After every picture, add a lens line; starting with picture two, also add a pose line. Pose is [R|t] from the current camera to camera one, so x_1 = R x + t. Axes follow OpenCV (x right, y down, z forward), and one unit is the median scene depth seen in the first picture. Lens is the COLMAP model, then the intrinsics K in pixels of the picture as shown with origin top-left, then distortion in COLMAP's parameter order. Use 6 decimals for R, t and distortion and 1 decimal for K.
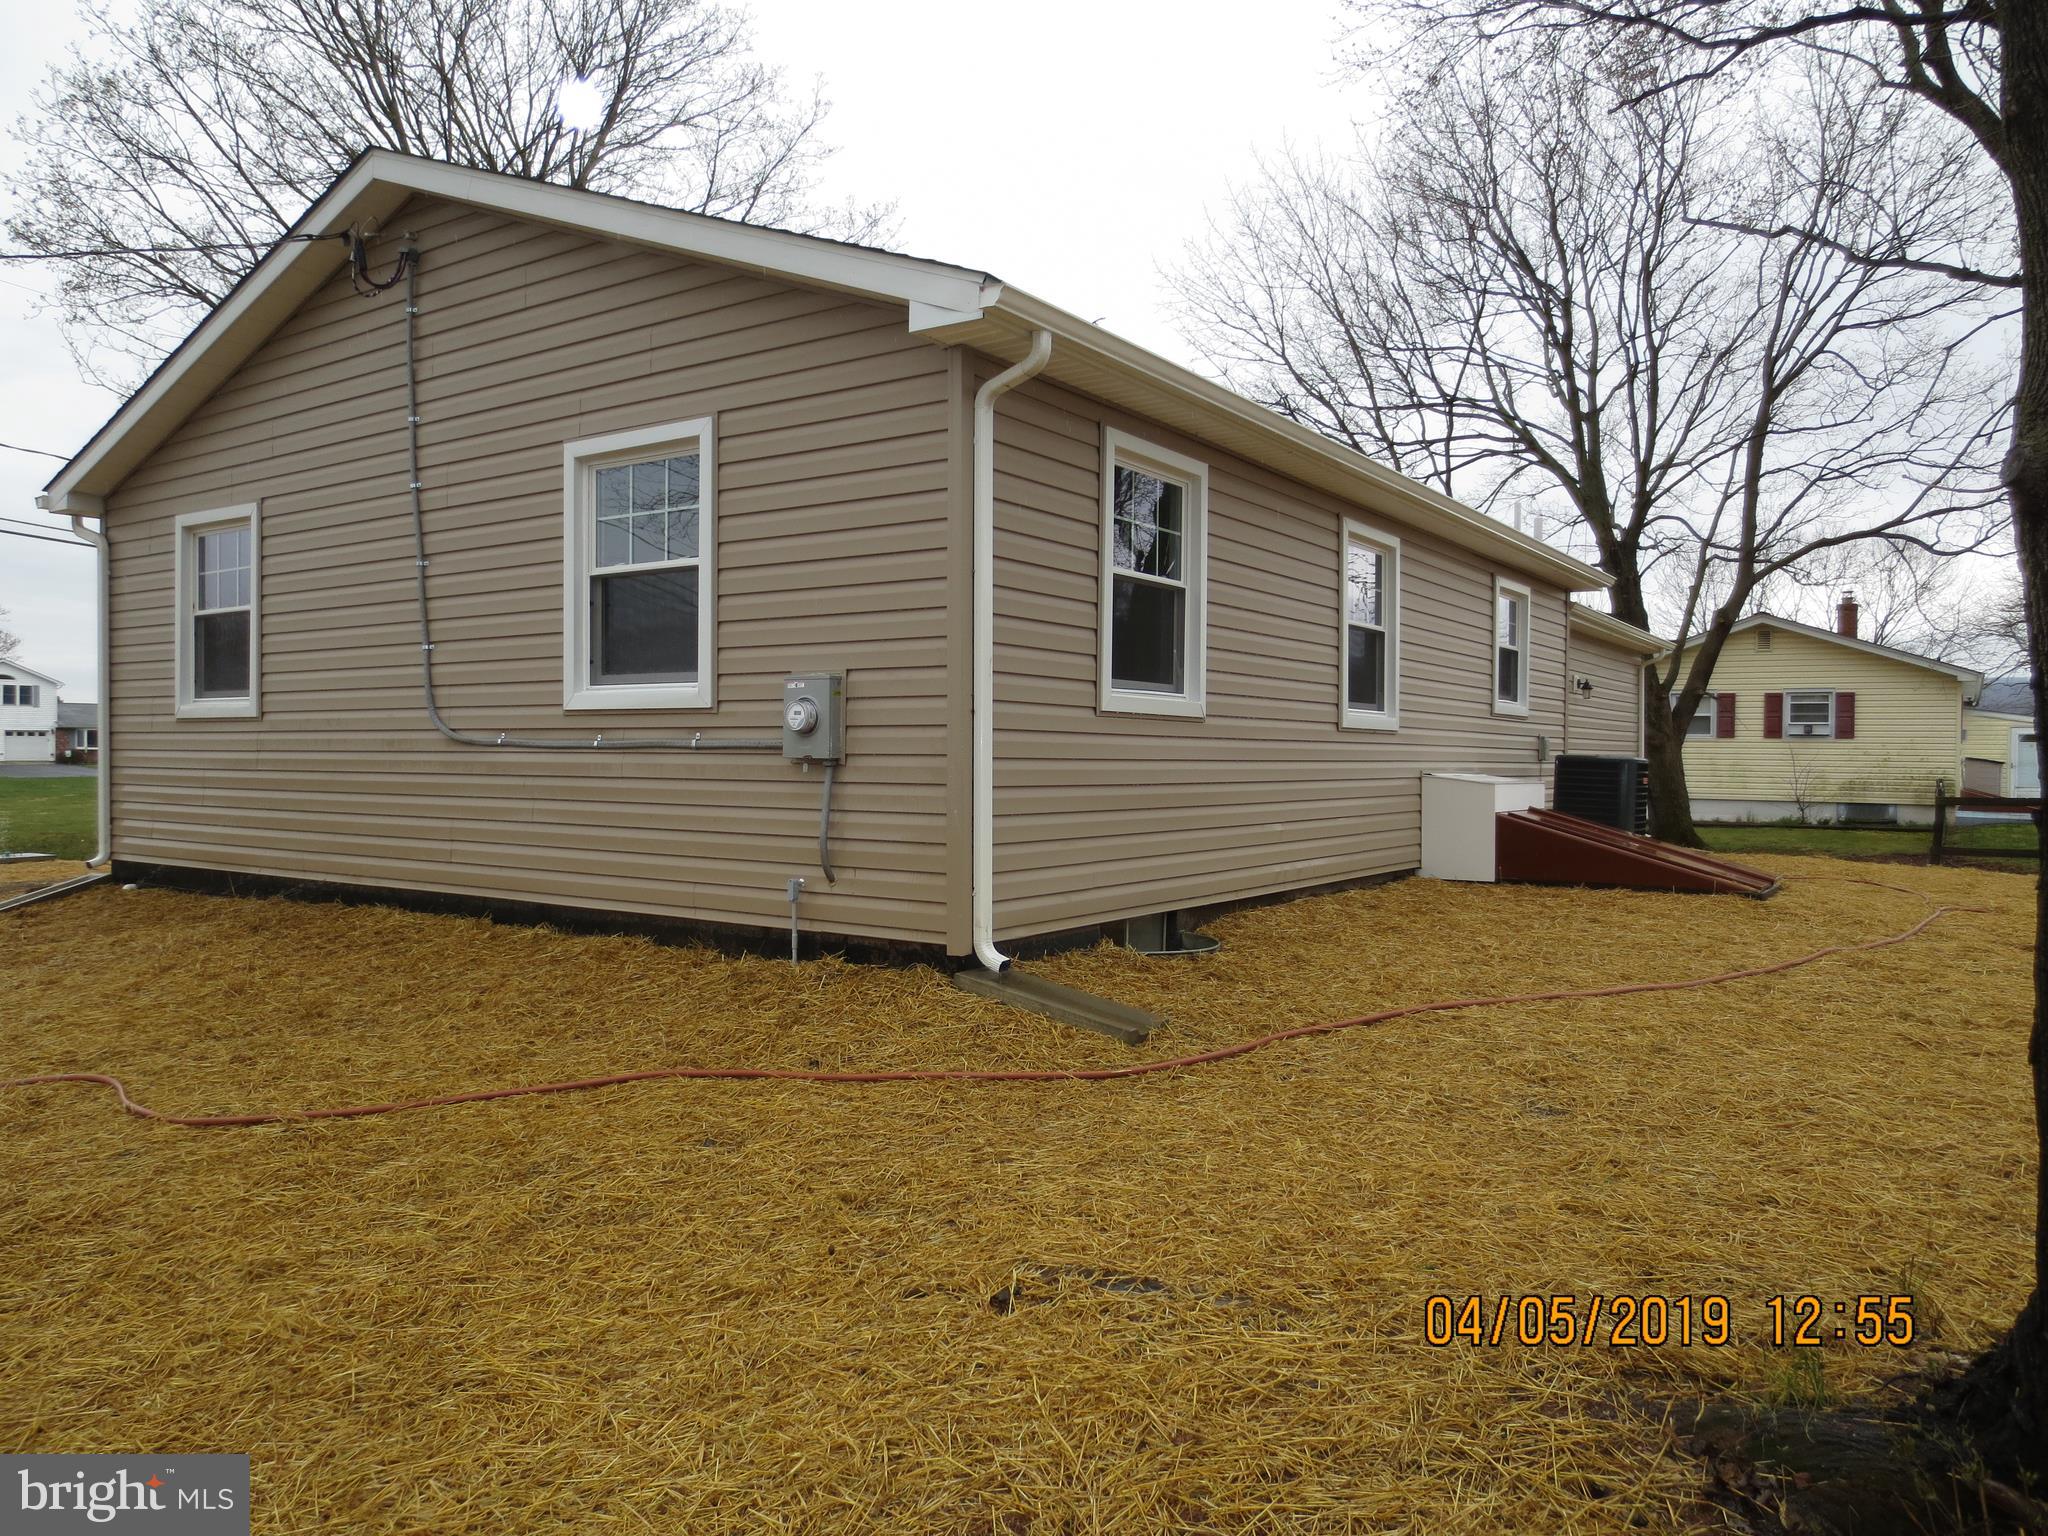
lens RADIAL K [[1445.1, 0, 1017.1], [0, 1445.1, 768.6], [0, 0, 1]] dist [-0.038628, 0.019196]
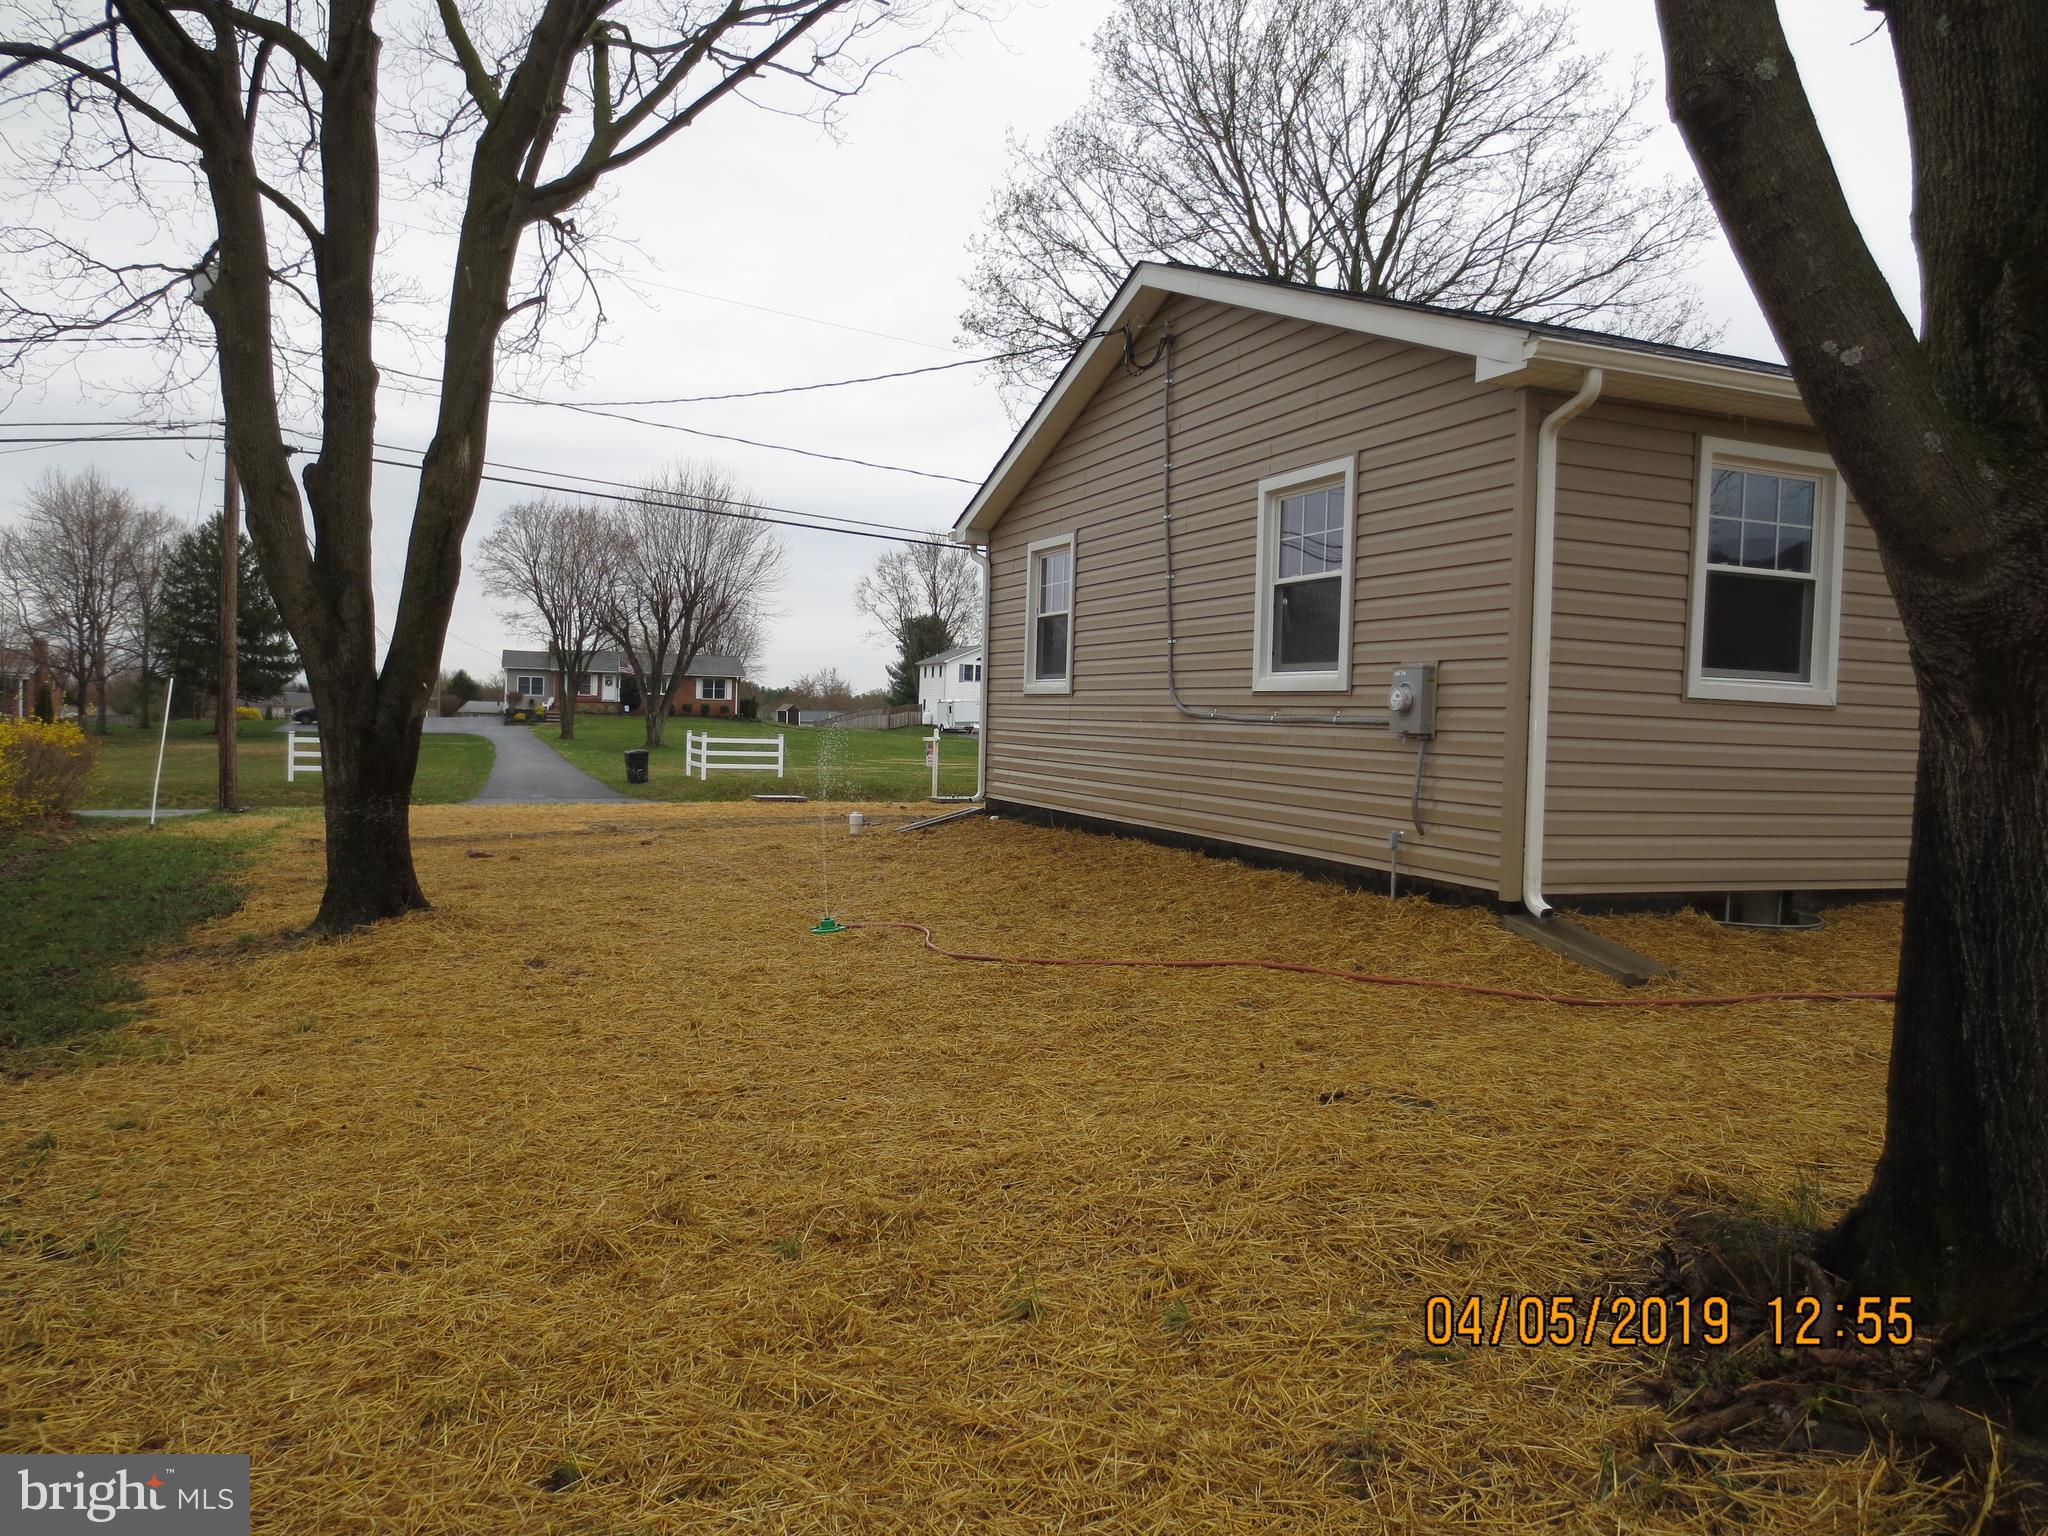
lens RADIAL K [[1445.1, 0, 1024.8], [0, 1445.1, 766.6], [0, 0, 1]] dist [-0.038628, 0.019196]
pose [[0.827150, 0.038773, -0.560642, 0.252380], [-0.032376, 0.999248, 0.021341, 0.005406], [0.561048, 0.000499, 0.827783, -0.179419]]
